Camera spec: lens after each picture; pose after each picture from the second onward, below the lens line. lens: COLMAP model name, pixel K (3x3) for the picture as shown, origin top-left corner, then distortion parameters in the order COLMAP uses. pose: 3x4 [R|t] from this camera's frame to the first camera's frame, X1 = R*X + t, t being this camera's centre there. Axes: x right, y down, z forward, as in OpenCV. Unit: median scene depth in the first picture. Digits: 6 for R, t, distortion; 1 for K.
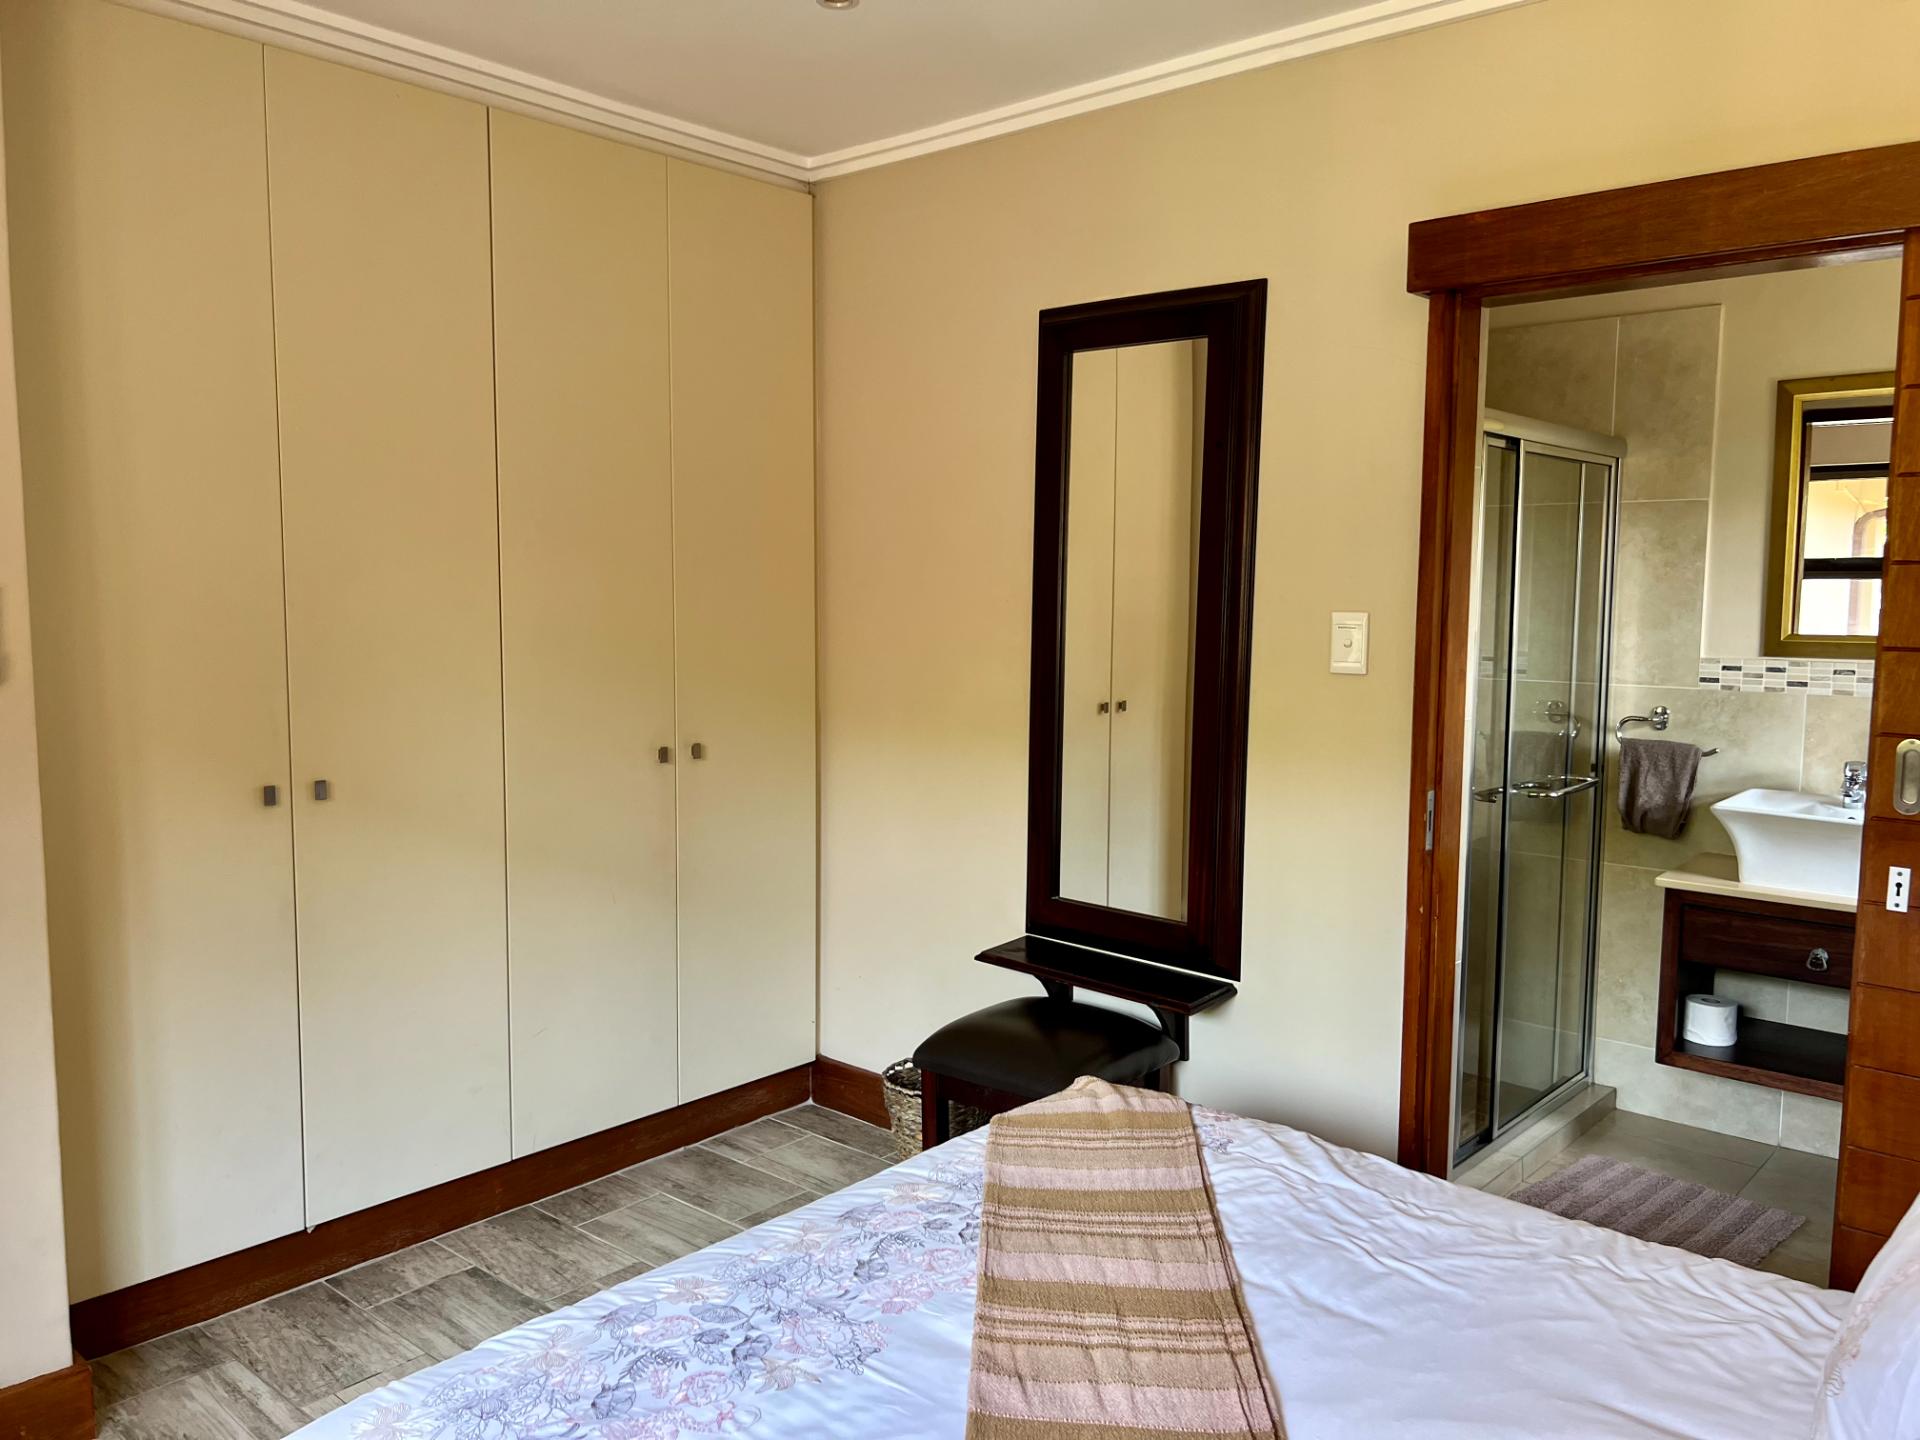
lens RADIAL K [[1473.4, 0, 960.0], [0, 1473.4, 720.0], [0, 0, 1]] dist [0.073528, -0.069329]
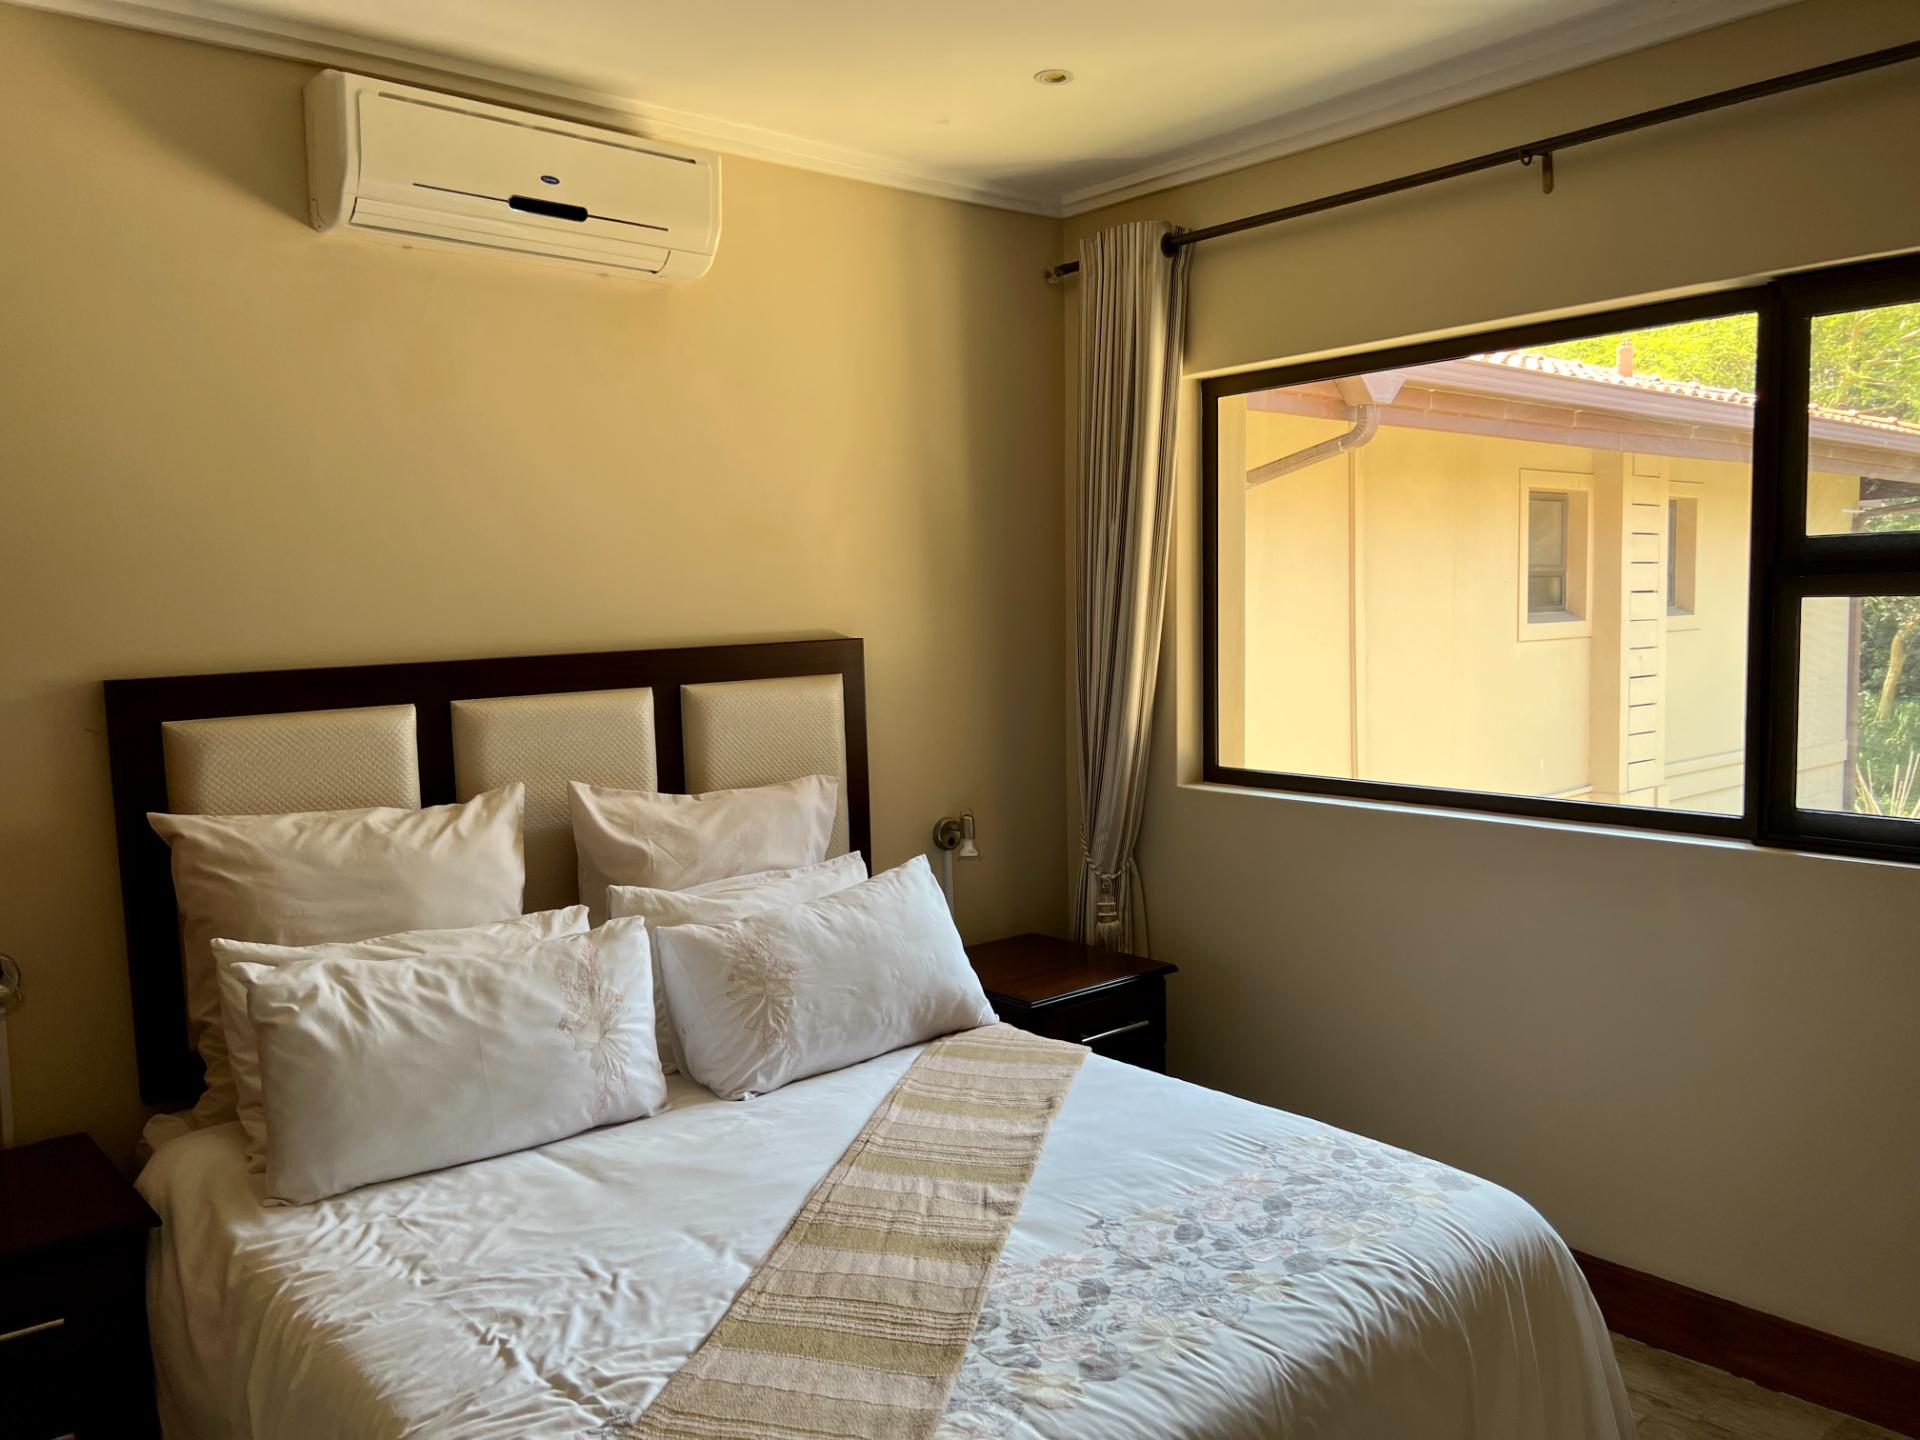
lens RADIAL K [[1473.4, 0, 960.0], [0, 1473.4, 720.0], [0, 0, 1]] dist [0.073528, -0.069329]
pose [[-0.987007, 0.006711, 0.160537, -0.110780], [0.036480, 0.982395, 0.183219, -0.171431], [-0.156481, 0.186695, -0.969876, 1.554929]]
